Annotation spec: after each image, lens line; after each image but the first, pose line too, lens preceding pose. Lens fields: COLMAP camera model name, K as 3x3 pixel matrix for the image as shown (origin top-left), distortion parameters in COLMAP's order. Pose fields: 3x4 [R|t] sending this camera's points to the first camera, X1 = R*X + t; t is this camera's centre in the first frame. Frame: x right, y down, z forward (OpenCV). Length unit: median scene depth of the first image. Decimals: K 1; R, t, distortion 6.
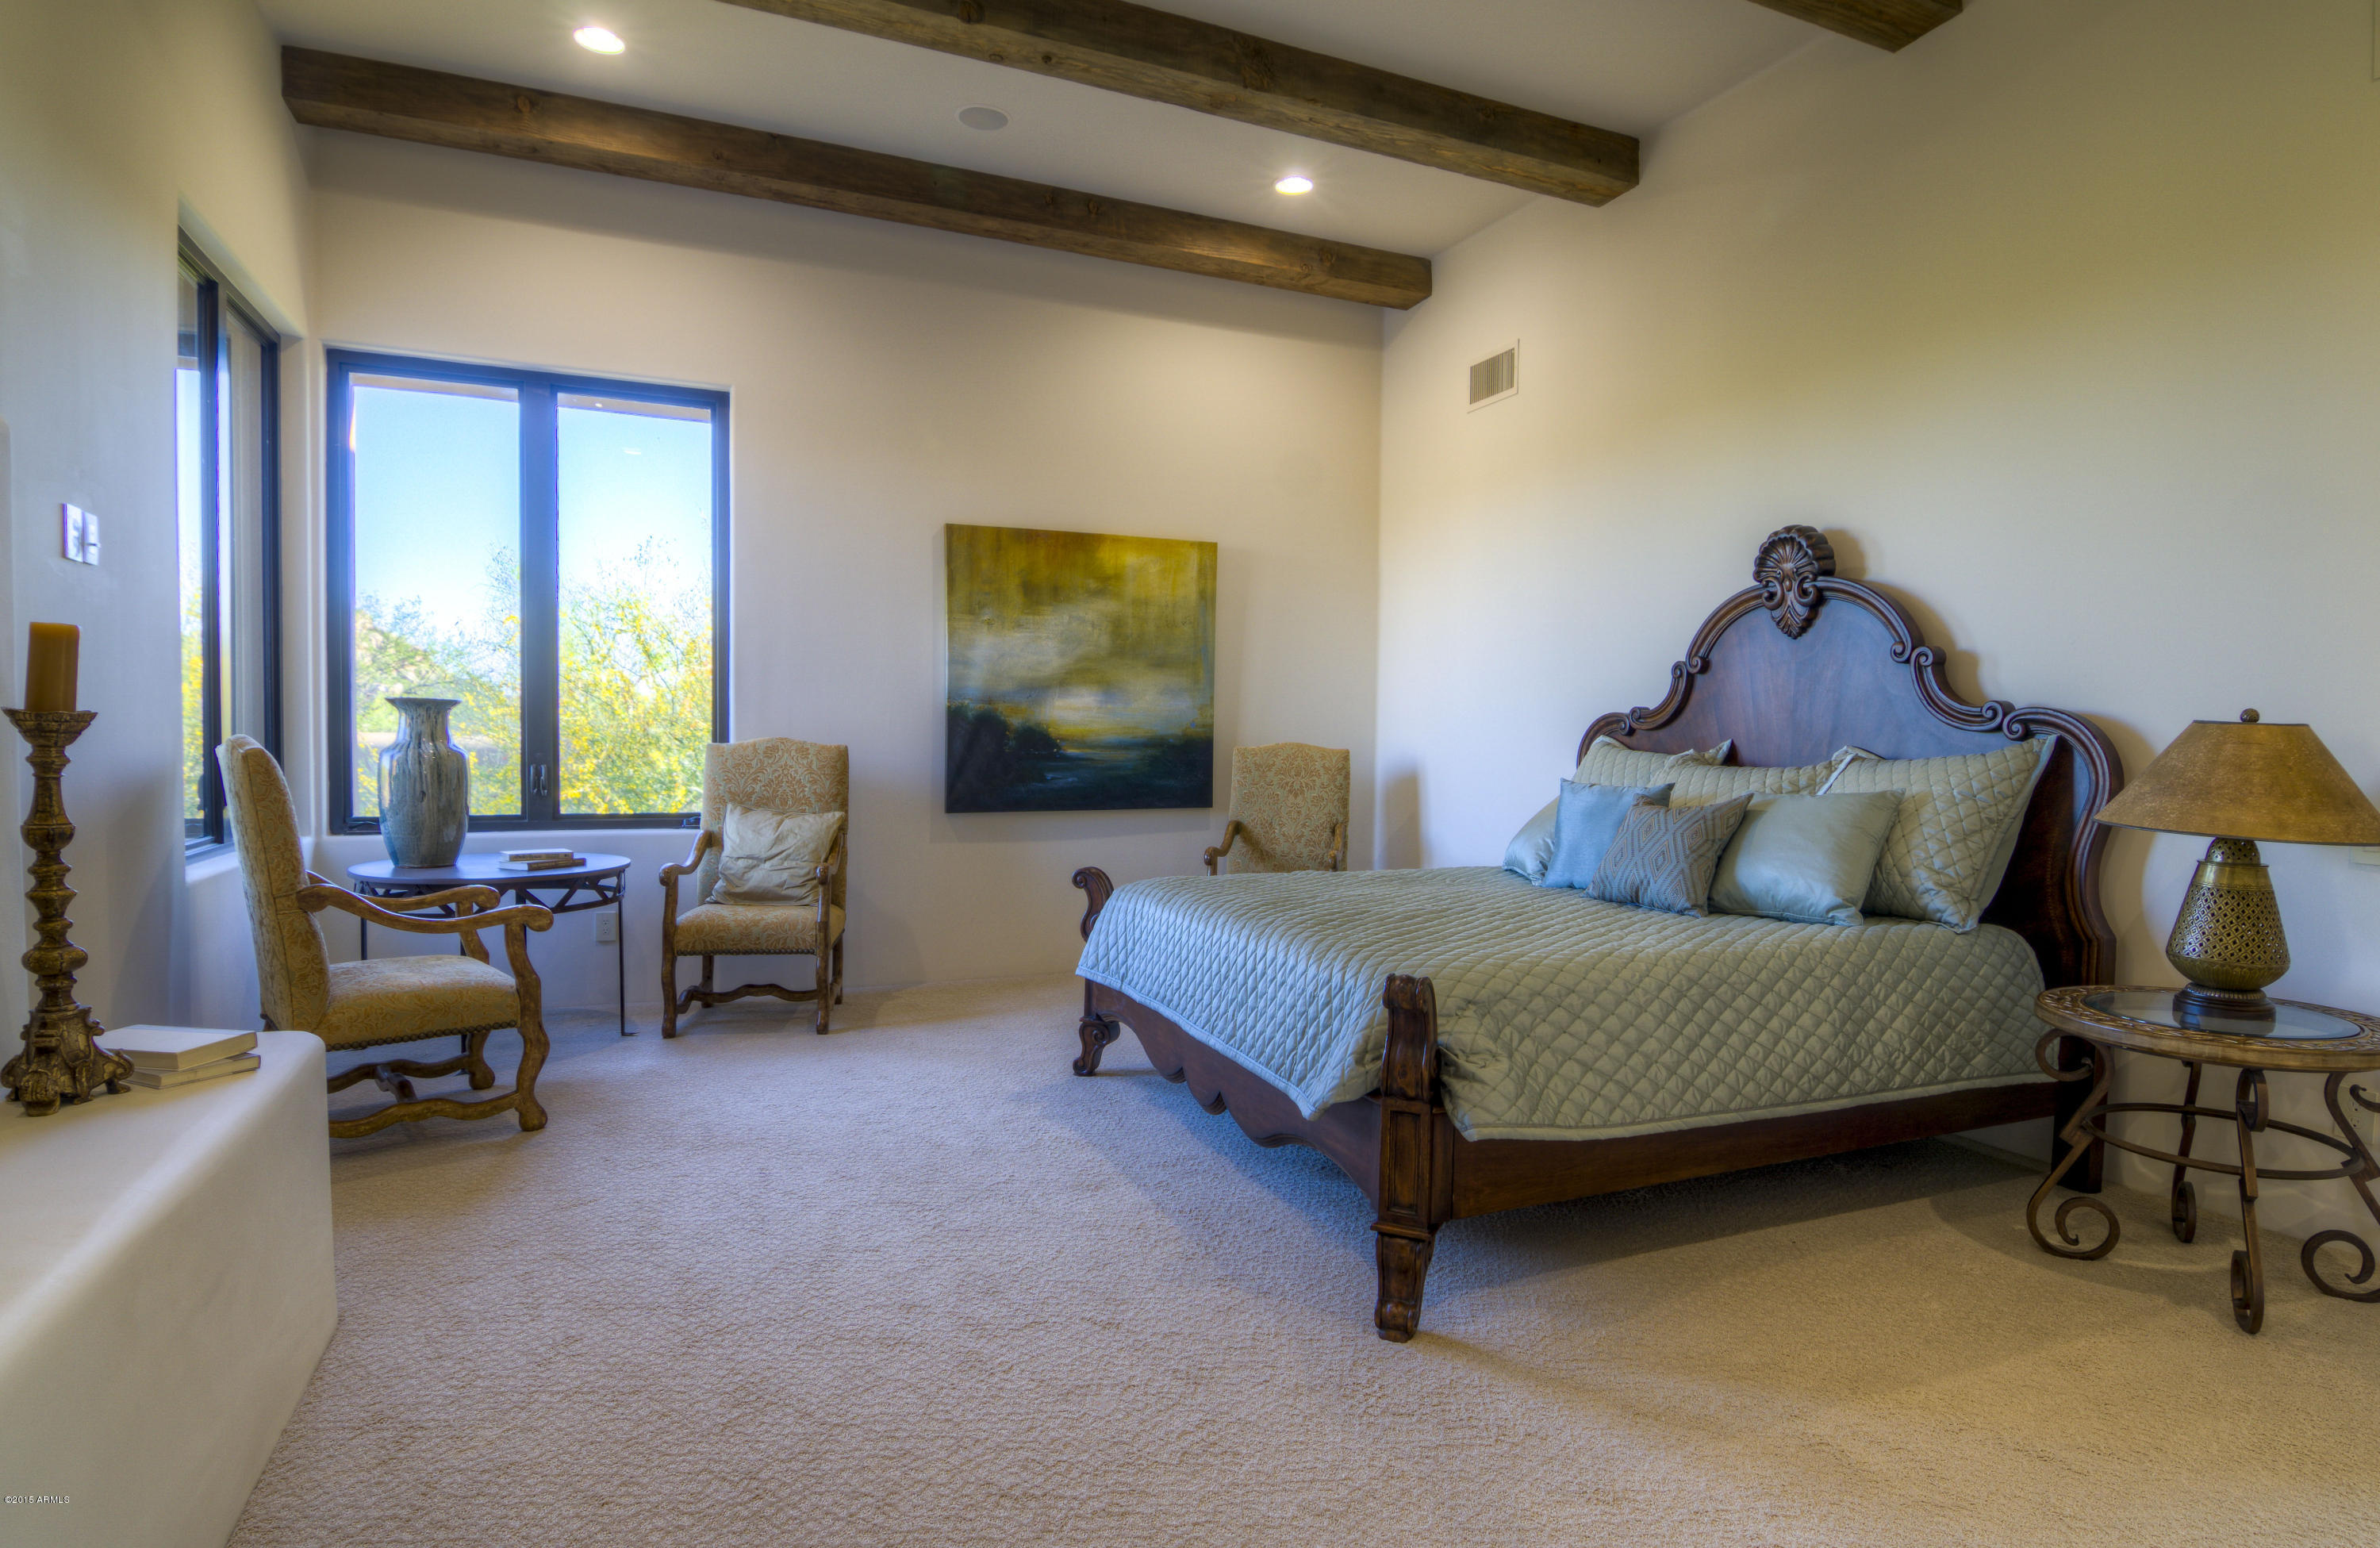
lens RADIAL K [[1260.8, 0, 1190.3], [0, 1260.8, 771.2], [0, 0, 1]] dist [-0.015531, -0.000809]
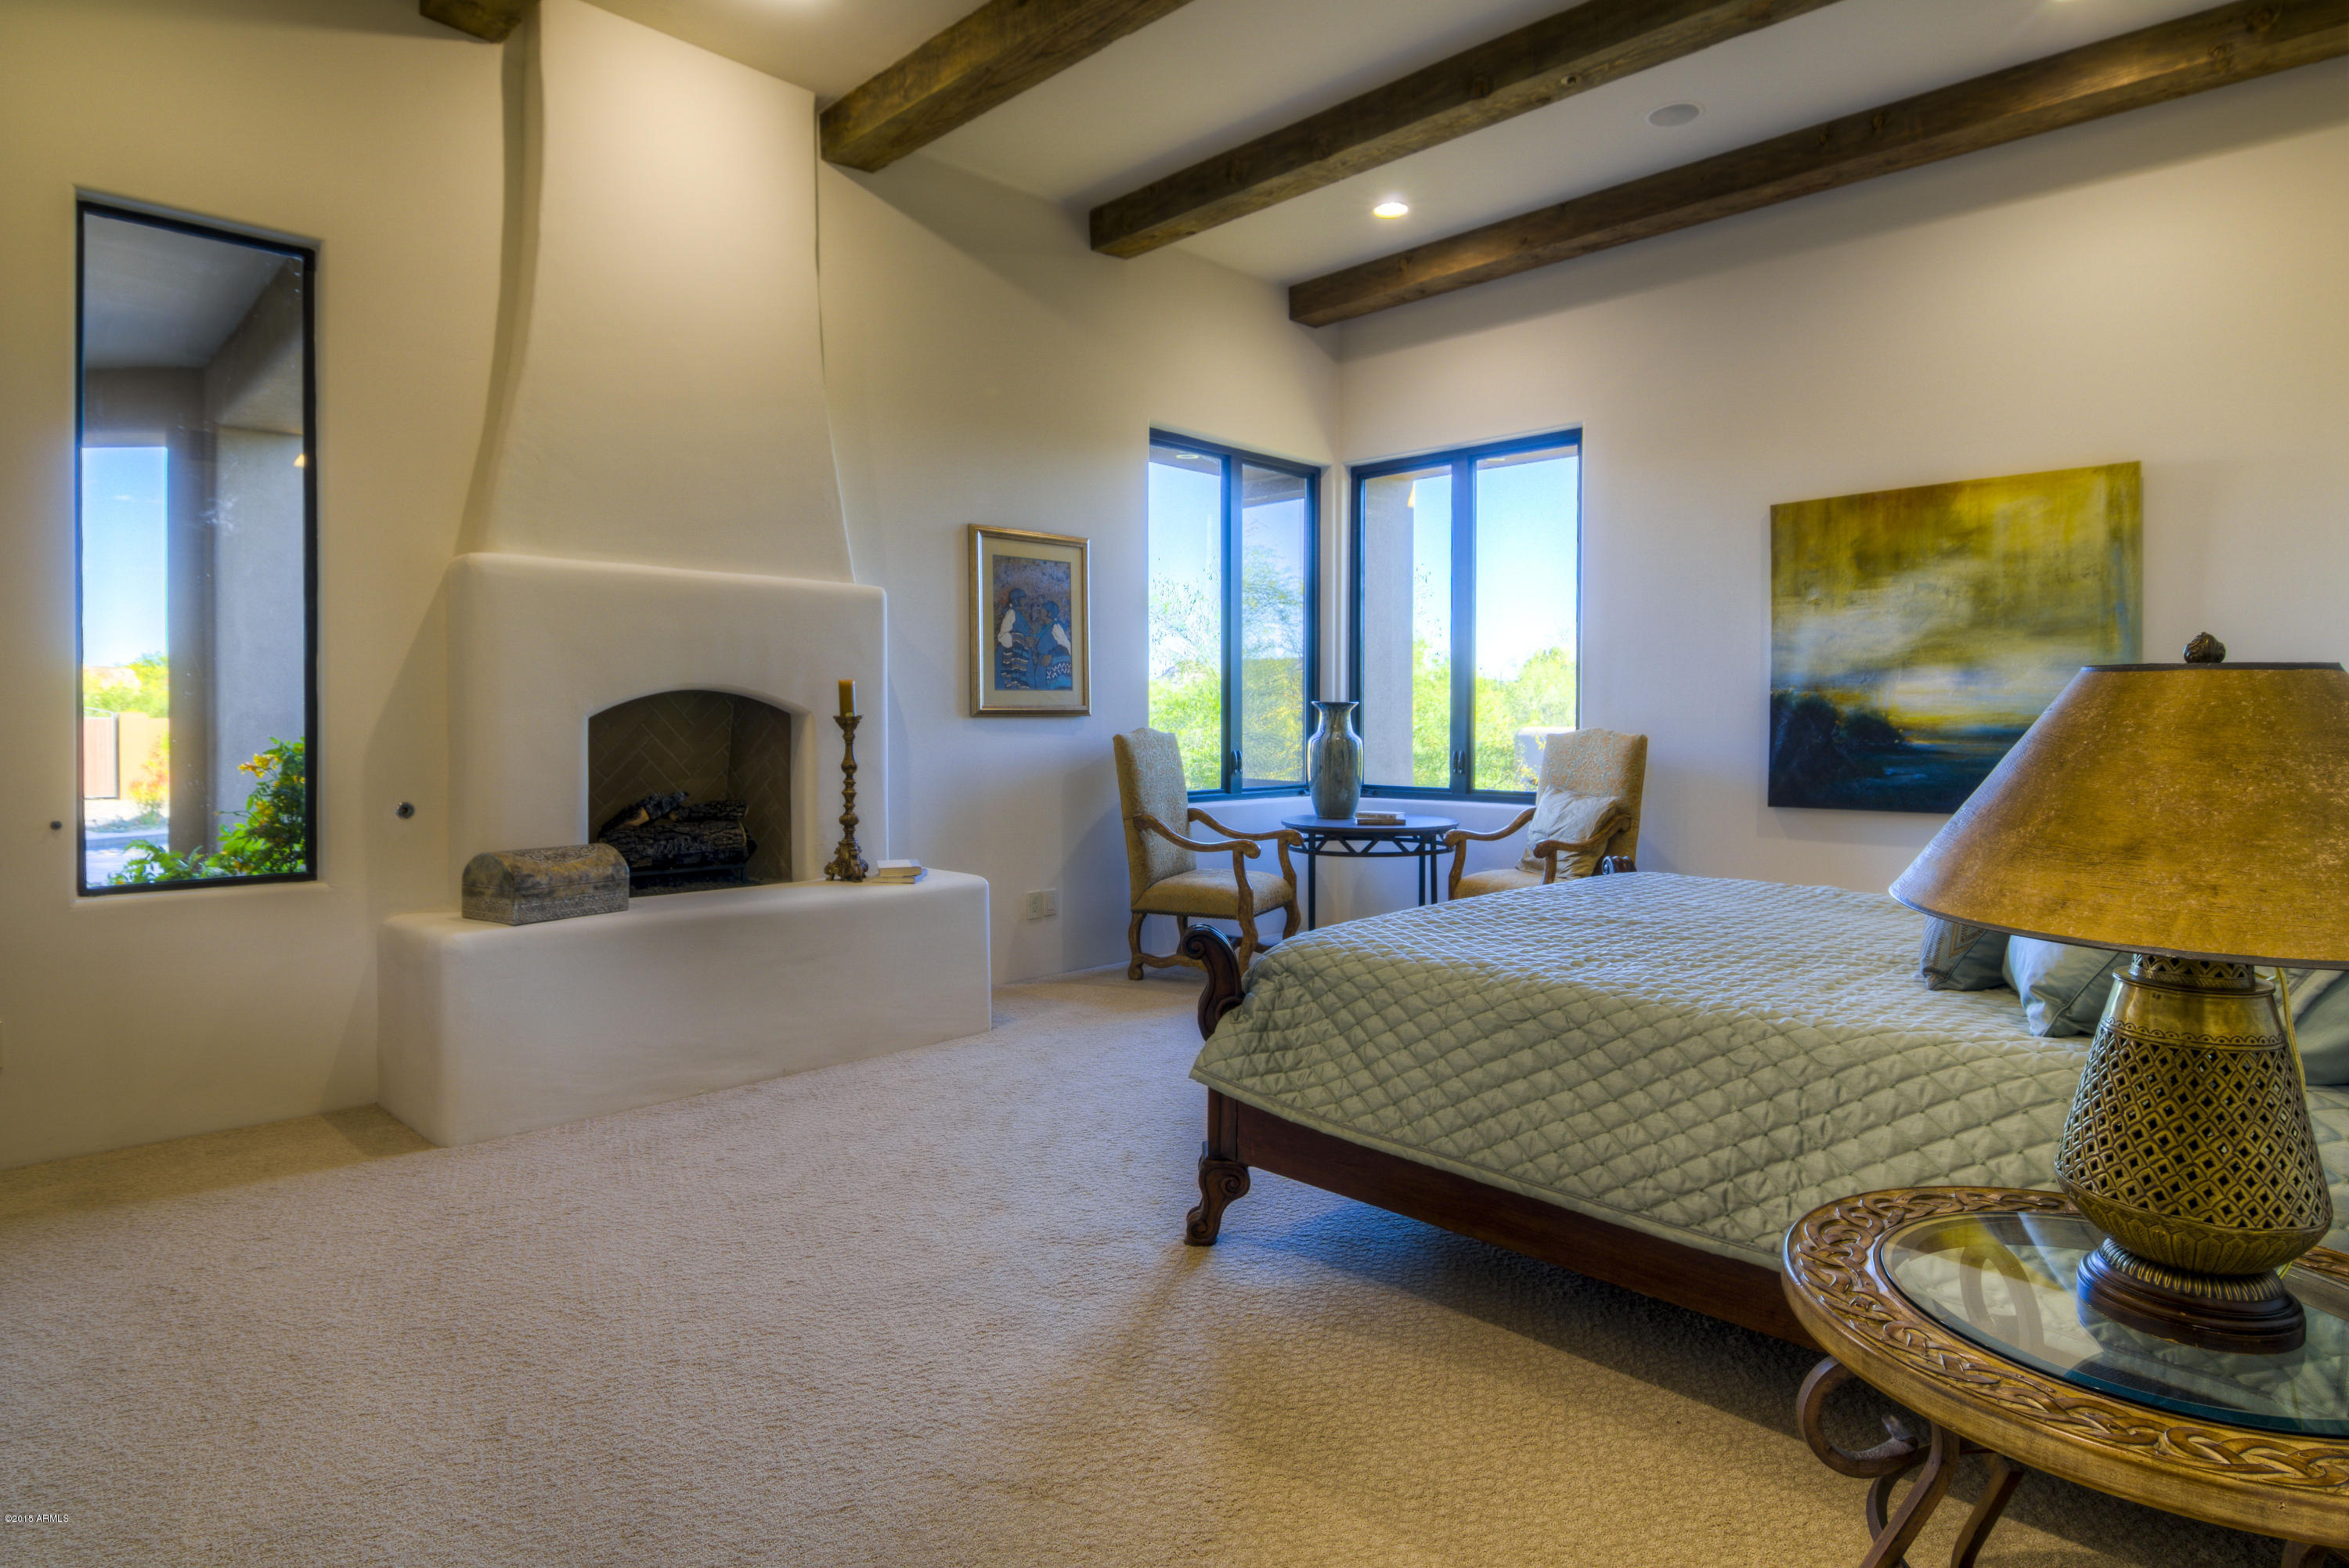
lens RADIAL K [[1261.6, 0, 1182.1], [0, 1261.6, 726.8], [0, 0, 1]] dist [-0.033255, -0.000357]
pose [[0.364464, -0.007368, -0.931188, 0.522537], [-0.023368, 0.999581, -0.017056, -0.000356], [0.930924, 0.027976, 0.364140, 0.234430]]
